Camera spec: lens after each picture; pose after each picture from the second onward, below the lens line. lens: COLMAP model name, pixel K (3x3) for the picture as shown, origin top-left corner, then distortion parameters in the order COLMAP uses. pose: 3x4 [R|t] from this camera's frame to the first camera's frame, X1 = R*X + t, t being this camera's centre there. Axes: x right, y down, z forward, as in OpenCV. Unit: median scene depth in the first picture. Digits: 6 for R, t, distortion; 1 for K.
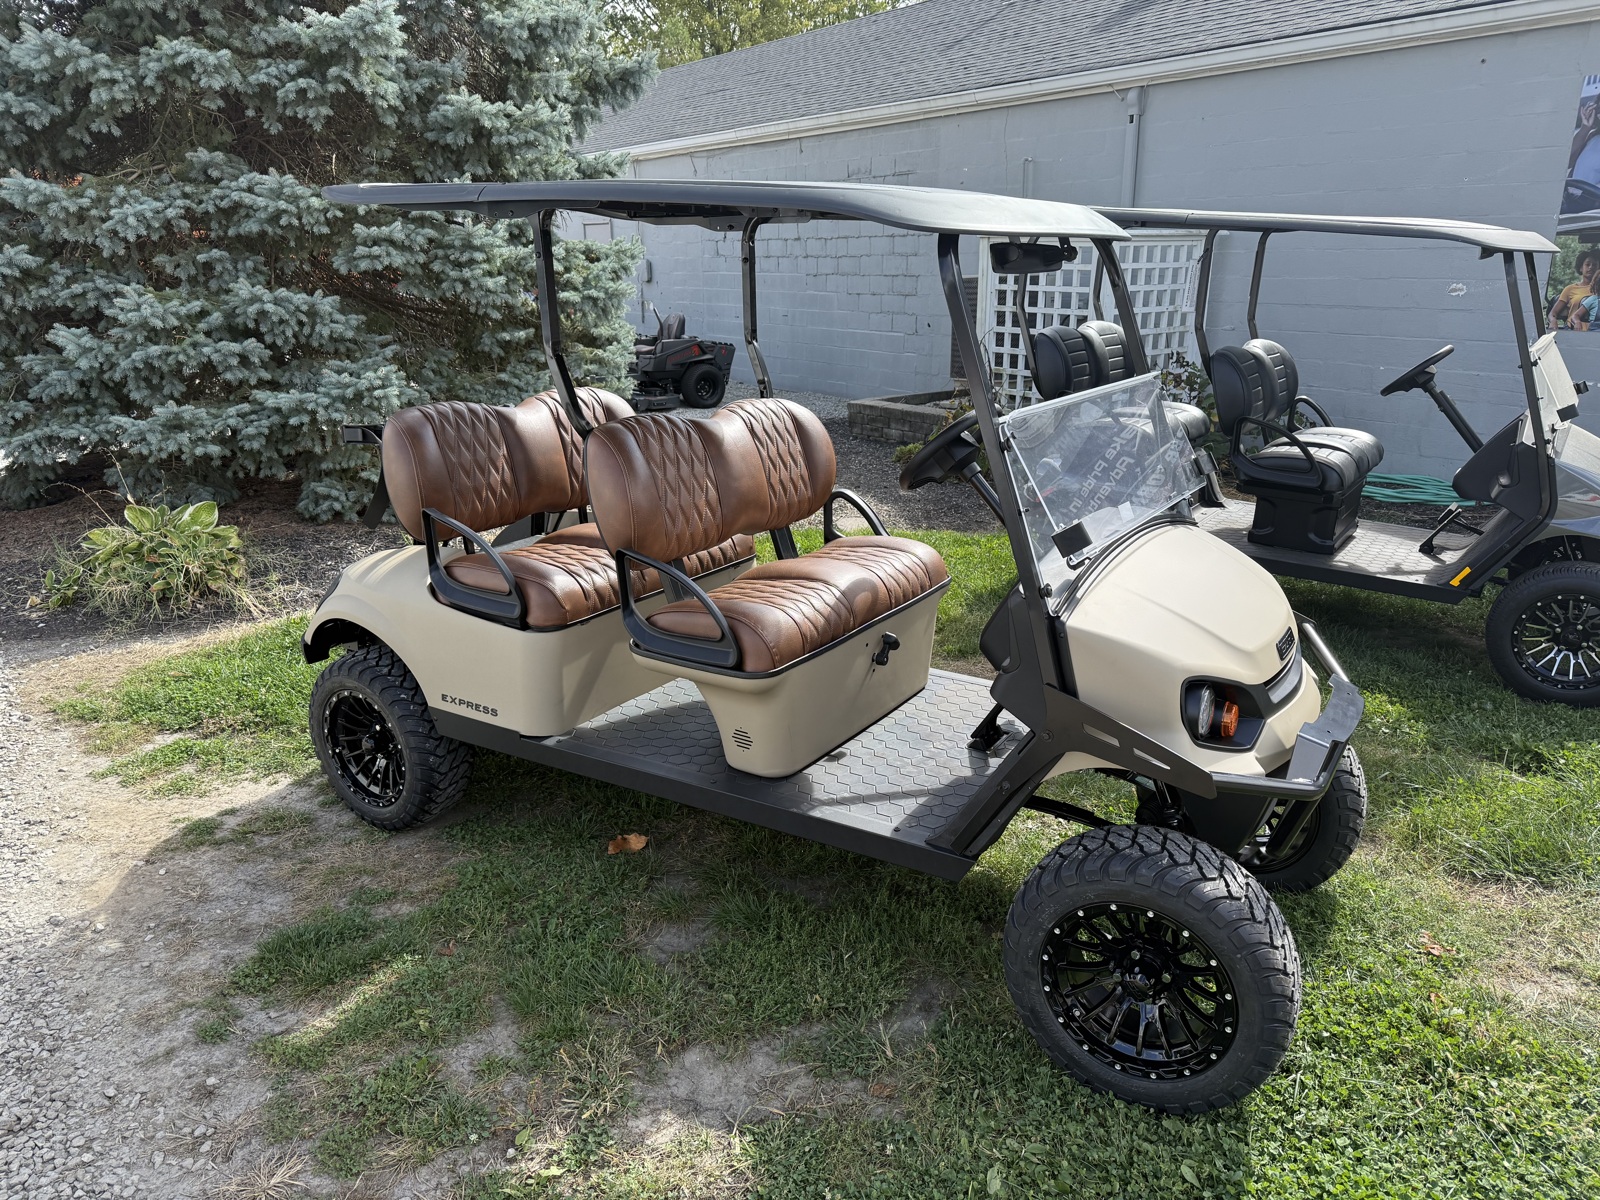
lens RADIAL K [[1097.2, 0, 800.0], [0, 1097.2, 600.0], [0, 0, 1]] dist [0.072068, -0.089385]
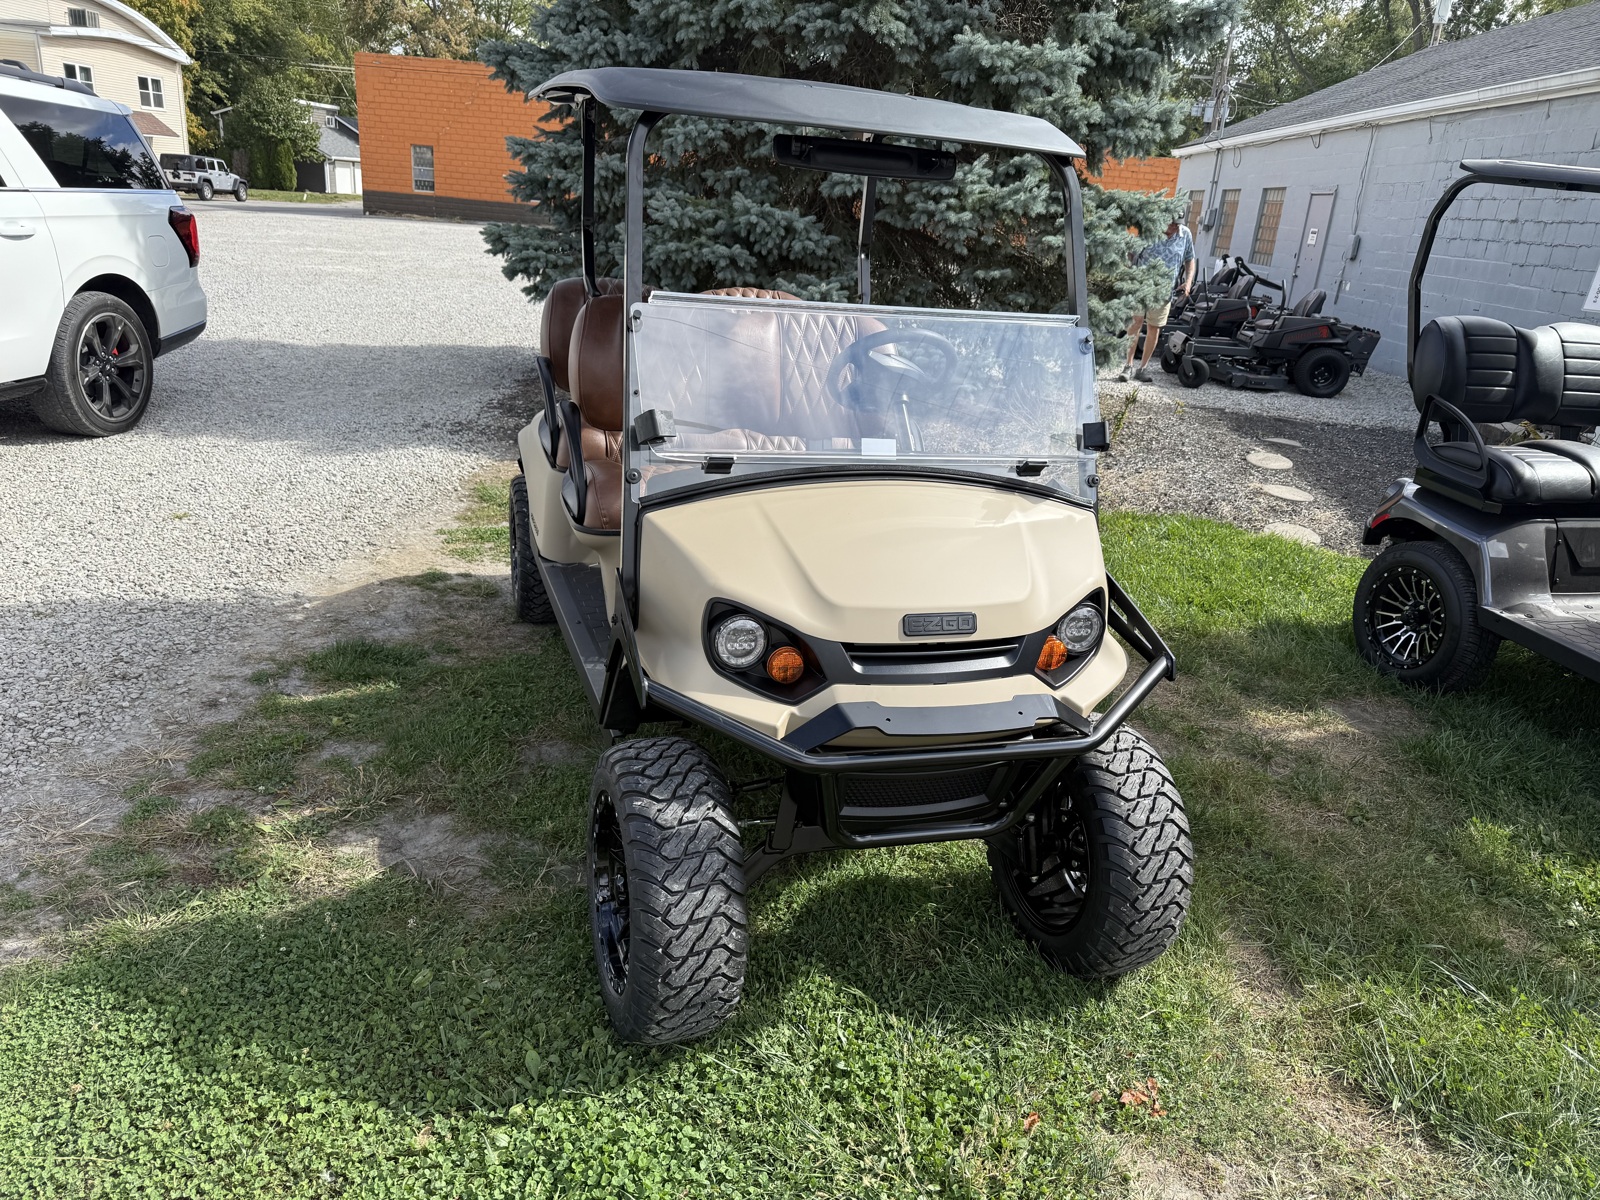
lens RADIAL K [[1087.1, 0, 800.0], [0, 1087.1, 600.0], [0, 0, 1]] dist [0.037903, -0.036563]
pose [[0.783802, 0.276663, -0.555978, 0.316642], [-0.259609, 0.959272, 0.111359, -0.017246], [0.564143, 0.057054, 0.823704, 0.095147]]
